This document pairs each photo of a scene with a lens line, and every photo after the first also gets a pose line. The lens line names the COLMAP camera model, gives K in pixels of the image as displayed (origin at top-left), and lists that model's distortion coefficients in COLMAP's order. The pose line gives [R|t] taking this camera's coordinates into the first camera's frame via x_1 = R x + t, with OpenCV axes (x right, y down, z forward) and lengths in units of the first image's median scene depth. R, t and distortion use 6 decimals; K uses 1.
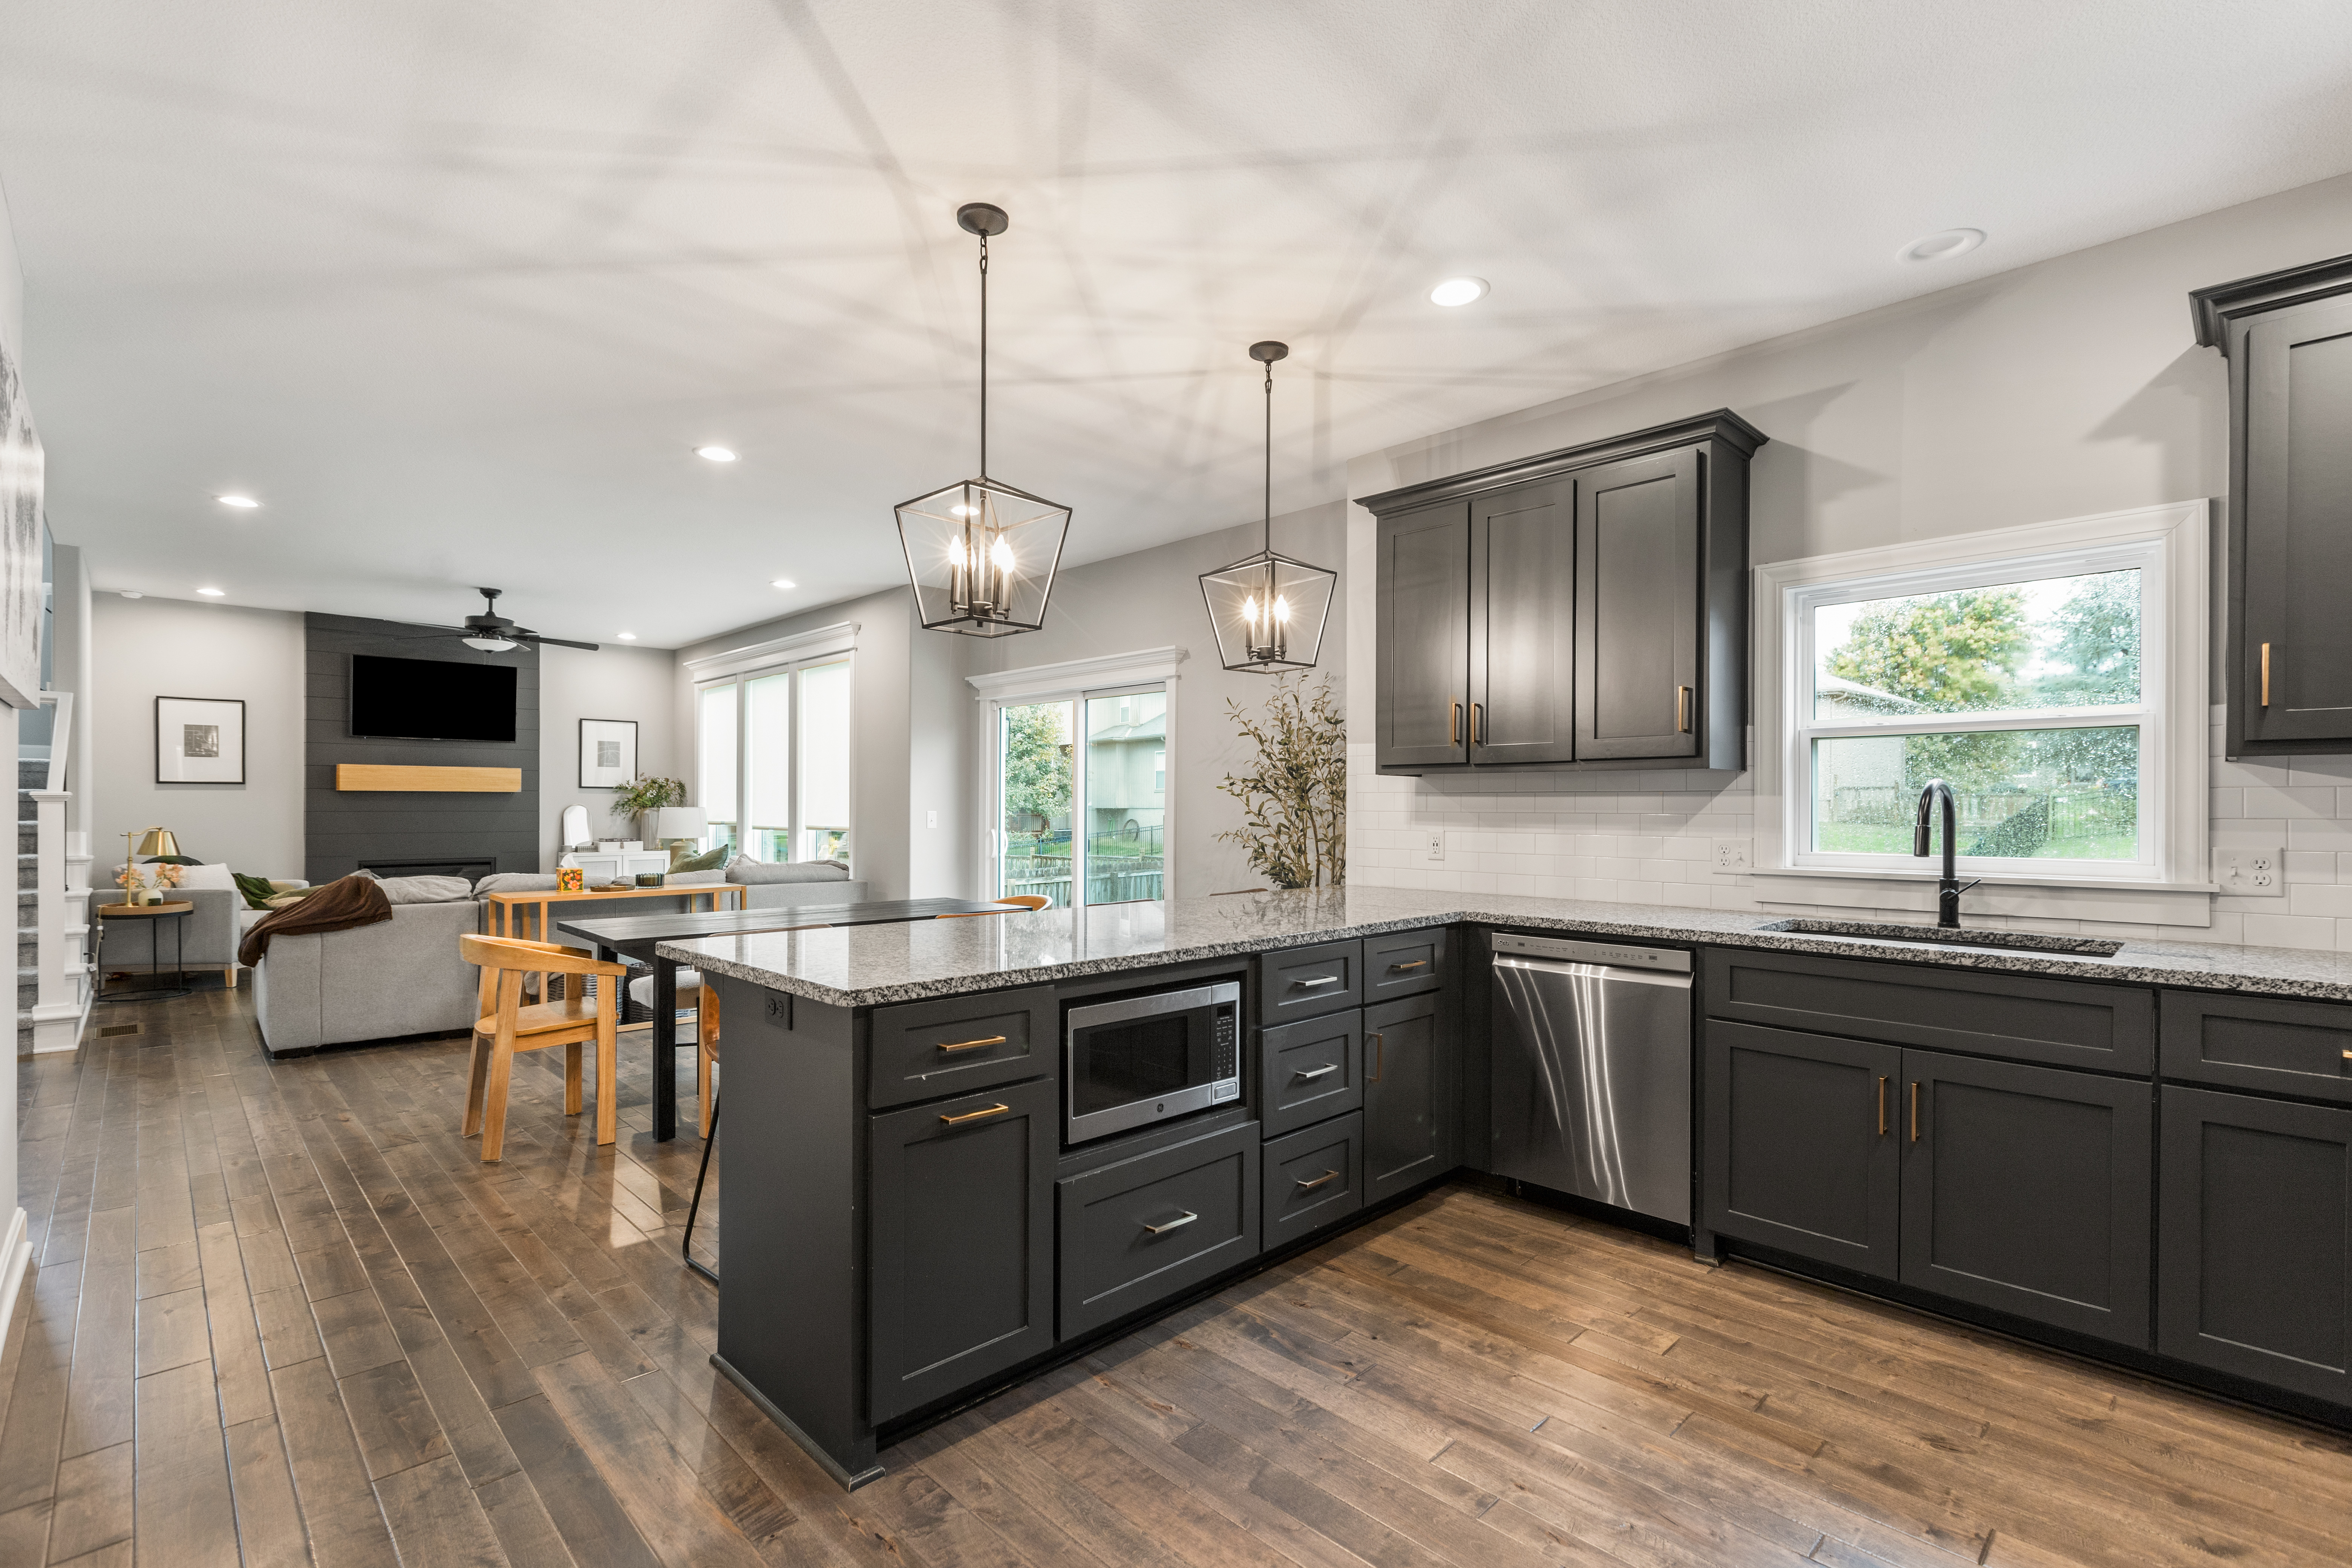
lens RADIAL K [[1059.3, 0, 1189.1], [0, 1059.3, 806.5], [0, 0, 1]] dist [-0.001228, -0.000741]
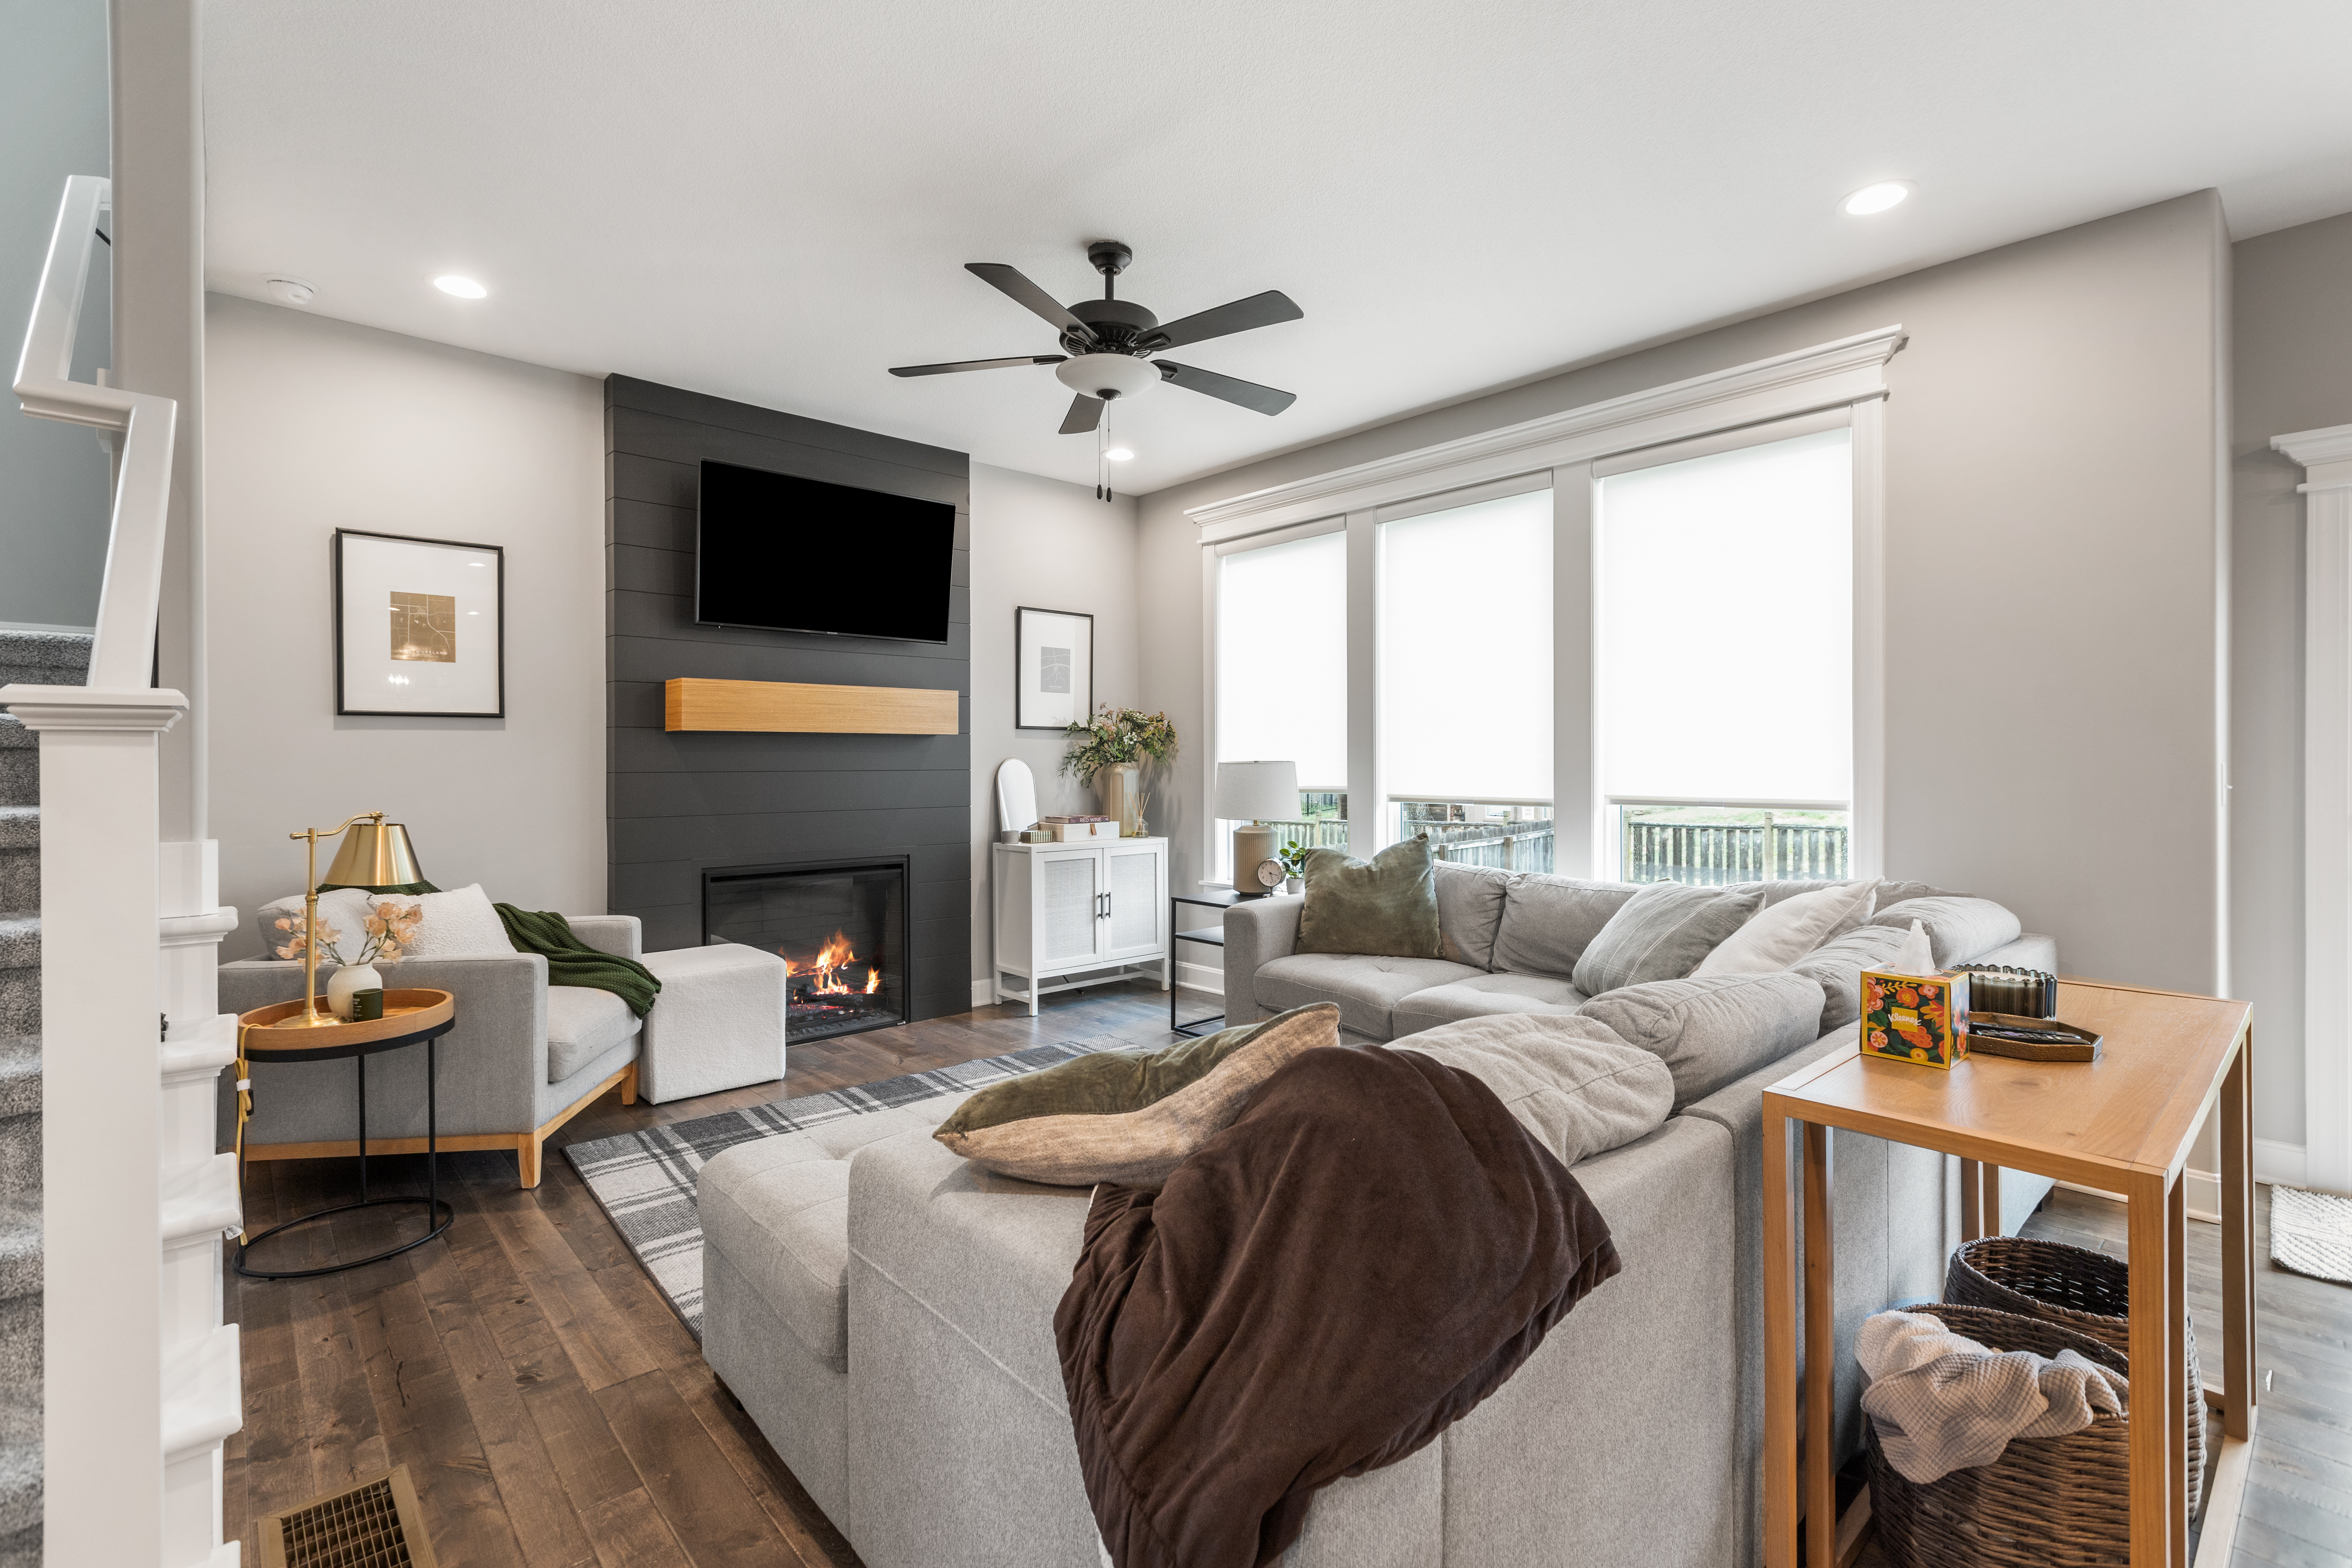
lens RADIAL K [[1058.7, 0, 1182.8], [0, 1058.7, 761.9], [0, 0, 1]] dist [0.000004, 0.000029]
pose [[0.999138, -0.005304, -0.041182, -0.783402], [0.005291, 0.999986, -0.000410, 0.001900], [0.041183, 0.000192, 0.999152, 0.733422]]
